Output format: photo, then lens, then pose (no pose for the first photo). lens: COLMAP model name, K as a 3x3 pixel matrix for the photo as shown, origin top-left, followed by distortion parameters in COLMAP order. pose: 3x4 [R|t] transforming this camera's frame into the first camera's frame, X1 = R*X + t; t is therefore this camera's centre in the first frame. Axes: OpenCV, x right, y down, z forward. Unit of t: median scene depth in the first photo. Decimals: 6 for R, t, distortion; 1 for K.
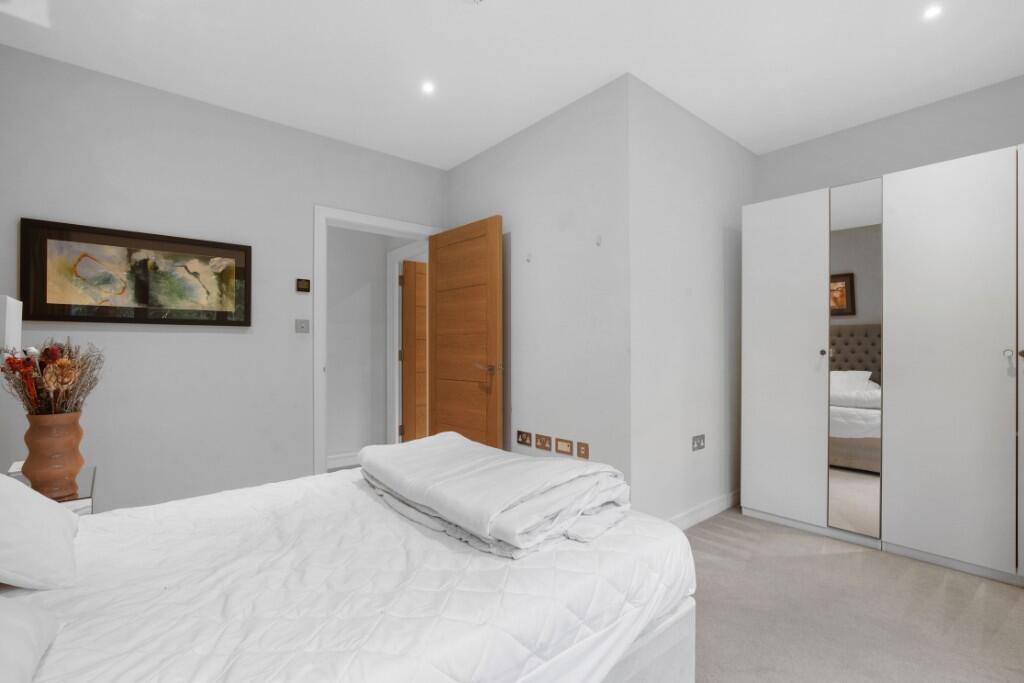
lens RADIAL K [[473.3, 0, 513.6], [0, 473.3, 344.8], [0, 0, 1]] dist [-0.013387, 0.001897]
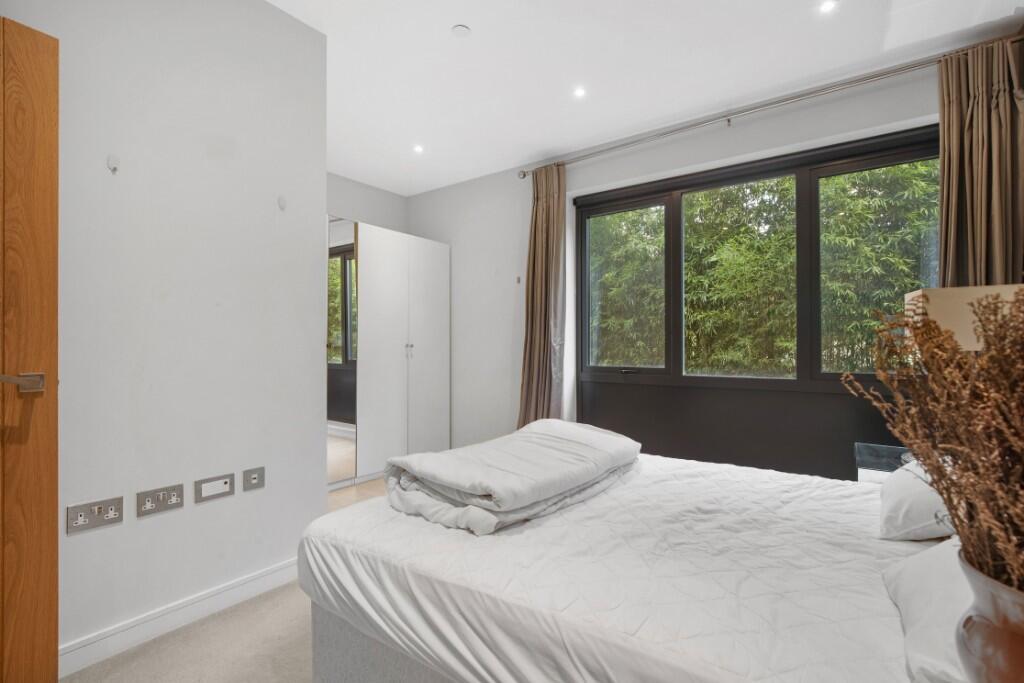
lens RADIAL K [[473.3, 0, 518.6], [0, 473.3, 344.7], [0, 0, 1]] dist [-0.013387, 0.001897]
pose [[-0.257292, 0.009756, 0.966284, -0.877994], [-0.009201, 0.999879, -0.012546, 0.026784], [-0.966290, -0.012119, -0.257171, 1.044232]]
